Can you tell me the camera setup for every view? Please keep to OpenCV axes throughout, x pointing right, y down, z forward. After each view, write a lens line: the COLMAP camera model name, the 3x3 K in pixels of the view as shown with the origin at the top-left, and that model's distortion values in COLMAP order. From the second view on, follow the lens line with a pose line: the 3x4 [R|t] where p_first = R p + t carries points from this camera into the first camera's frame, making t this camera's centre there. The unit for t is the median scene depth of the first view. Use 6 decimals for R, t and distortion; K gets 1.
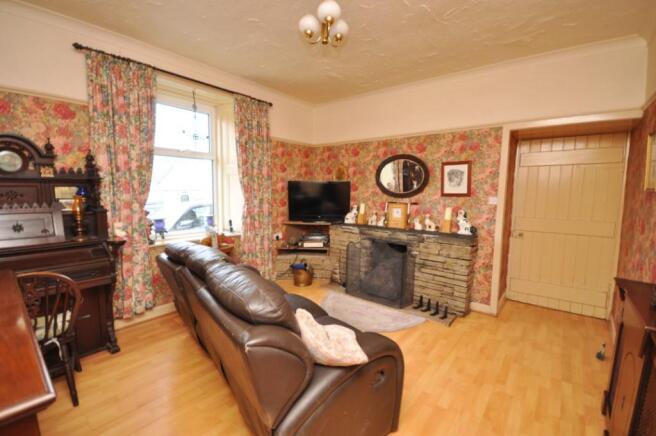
lens RADIAL K [[285.8, 0, 328.0], [0, 285.8, 218.0], [0, 0, 1]] dist [0.011242, -0.013941]
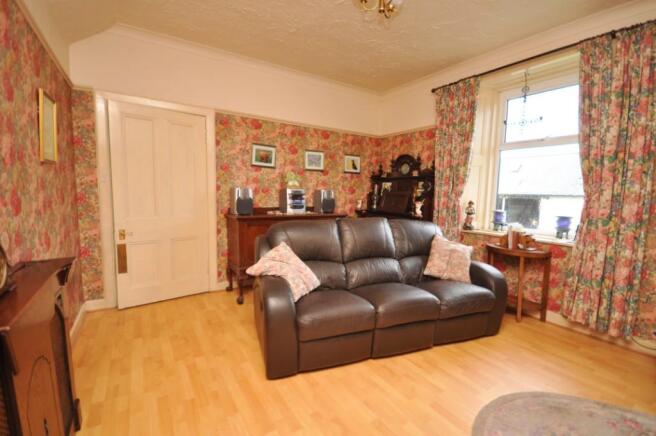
lens RADIAL K [[285.8, 0, 328.0], [0, 285.8, 218.0], [0, 0, 1]] dist [0.011242, -0.013941]
pose [[-0.307626, 0.093495, -0.946903, 0.728092], [-0.099982, 0.986475, 0.129884, -0.052421], [0.946240, 0.134629, -0.294118, 0.864648]]
